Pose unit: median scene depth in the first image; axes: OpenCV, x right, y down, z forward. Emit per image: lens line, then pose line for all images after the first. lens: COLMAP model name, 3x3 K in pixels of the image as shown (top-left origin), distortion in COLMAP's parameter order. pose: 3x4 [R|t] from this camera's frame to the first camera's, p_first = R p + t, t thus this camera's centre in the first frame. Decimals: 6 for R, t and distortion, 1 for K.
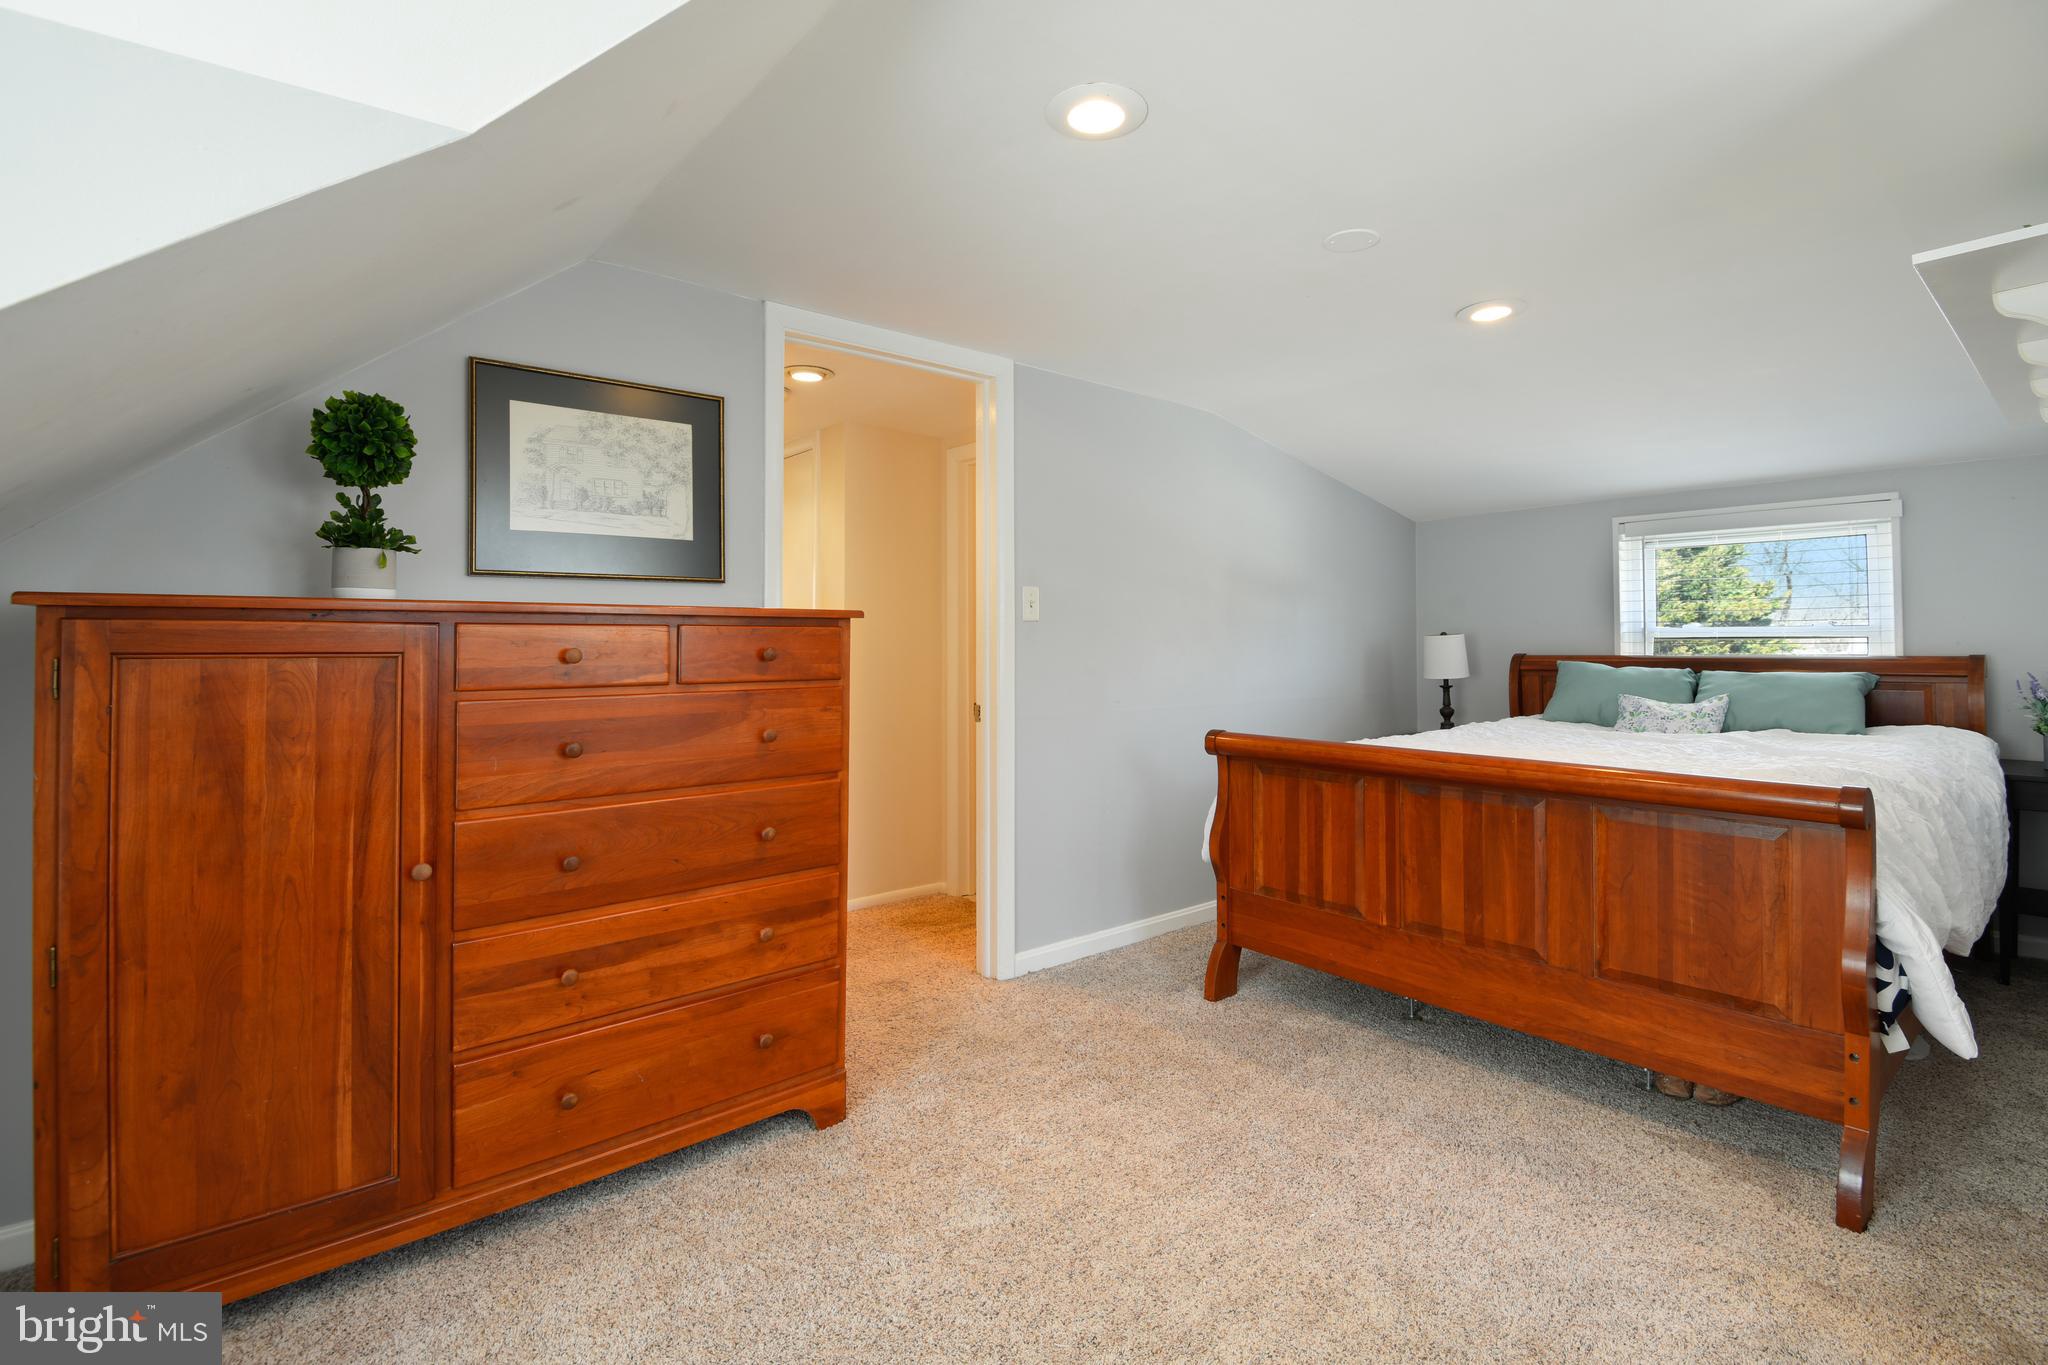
lens RADIAL K [[958.4, 0, 1033.3], [0, 958.4, 641.2], [0, 0, 1]] dist [-0.018699, -0.000553]
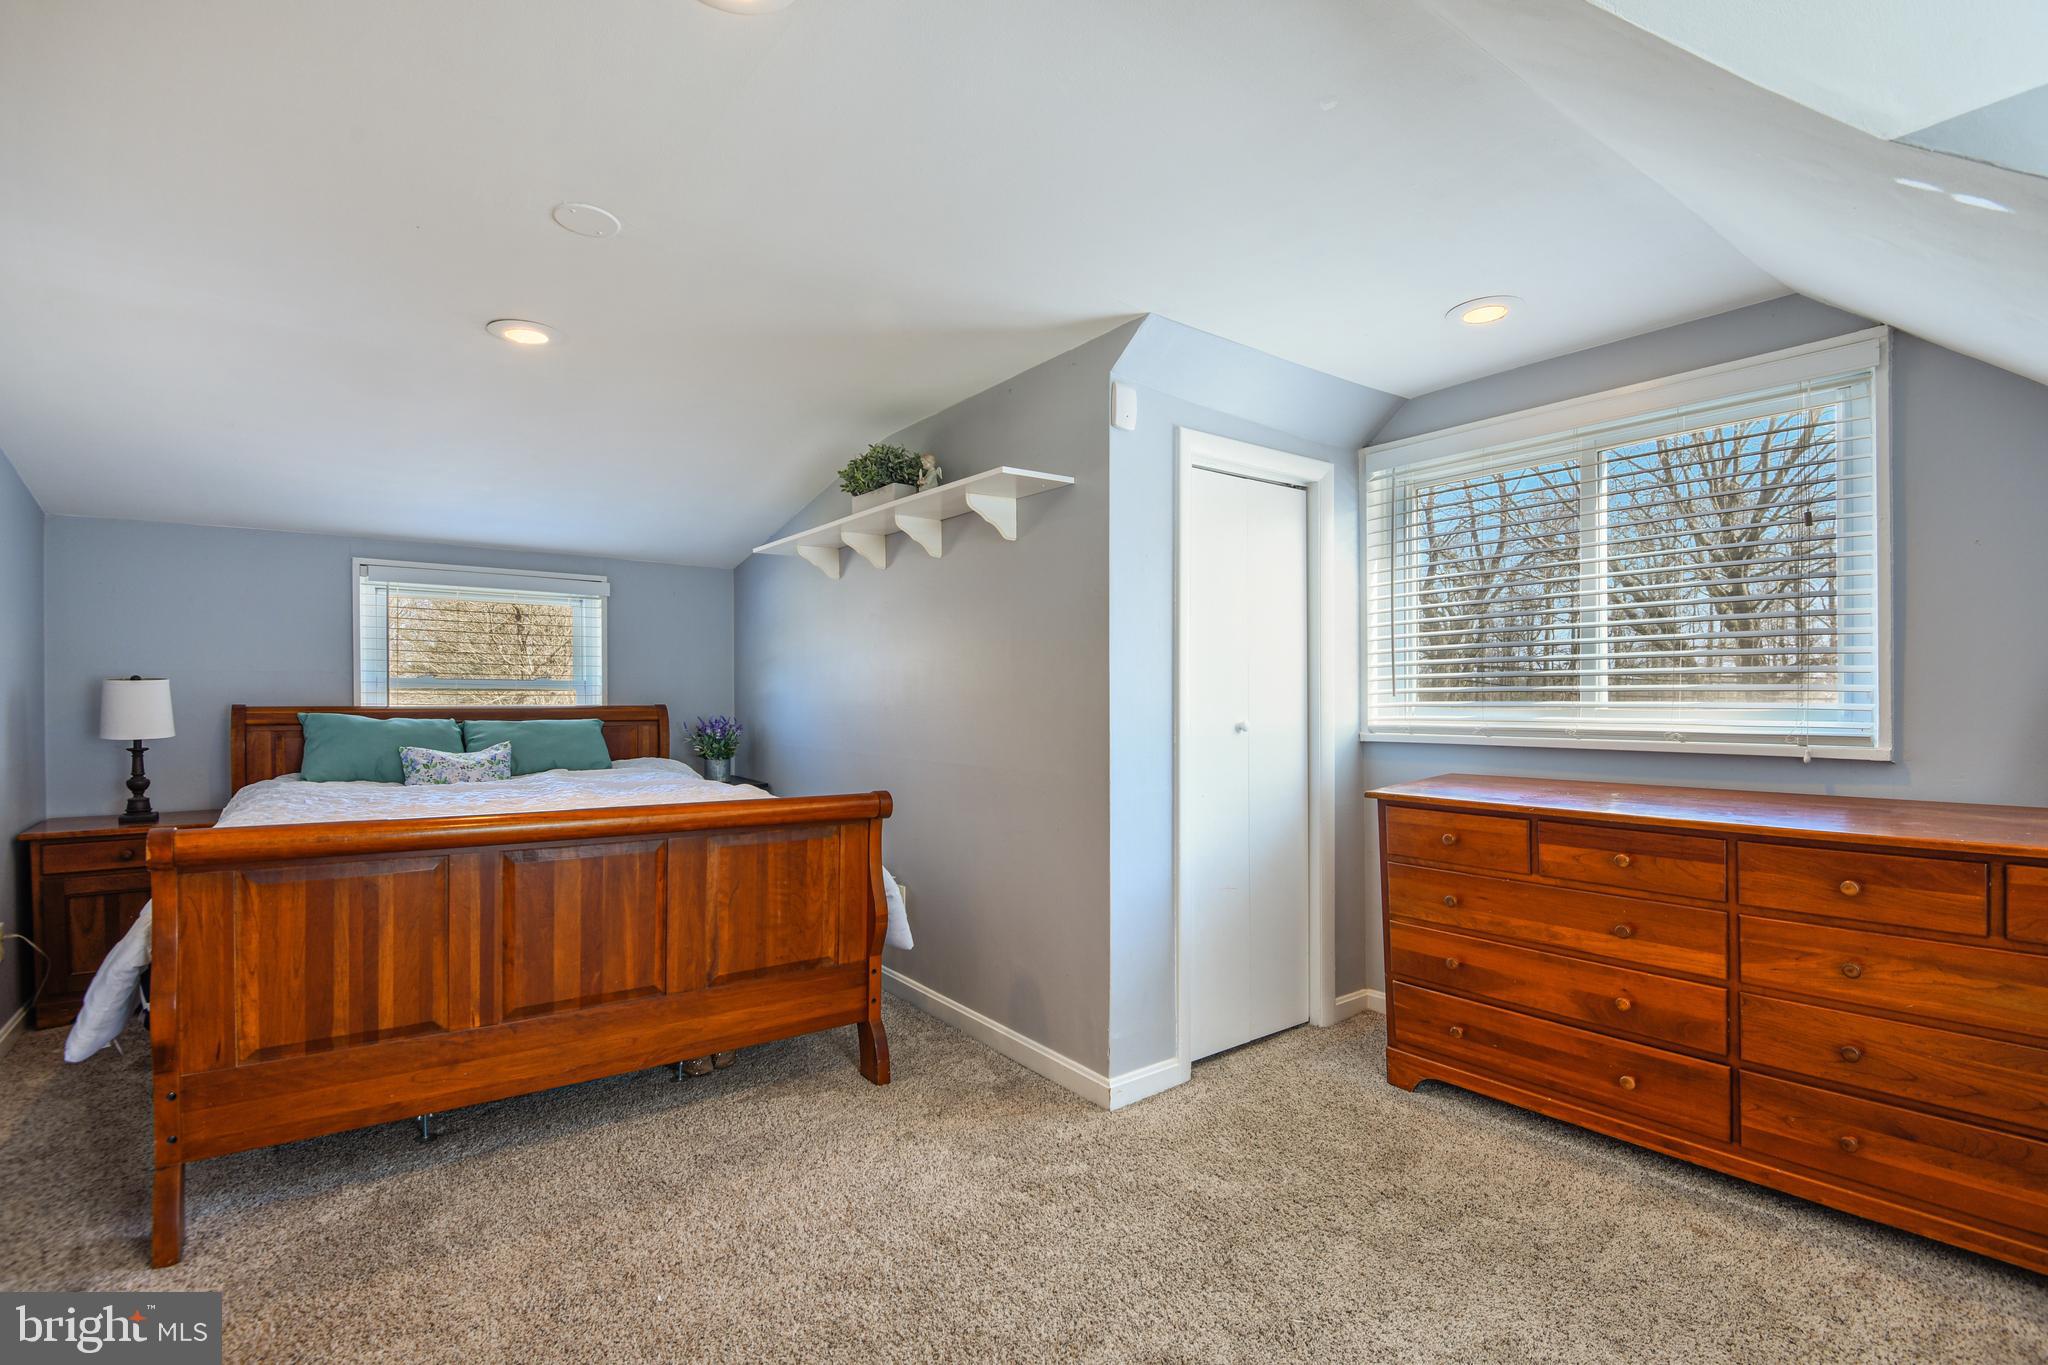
lens RADIAL K [[978.4, 0, 1036.8], [0, 978.4, 672.8], [0, 0, 1]] dist [-0.019747, -0.000870]
pose [[0.028482, 0.027475, 0.999217, -0.470207], [-0.009928, 0.999581, -0.027202, 0.002515], [-0.999545, -0.009146, 0.028743, 0.469041]]
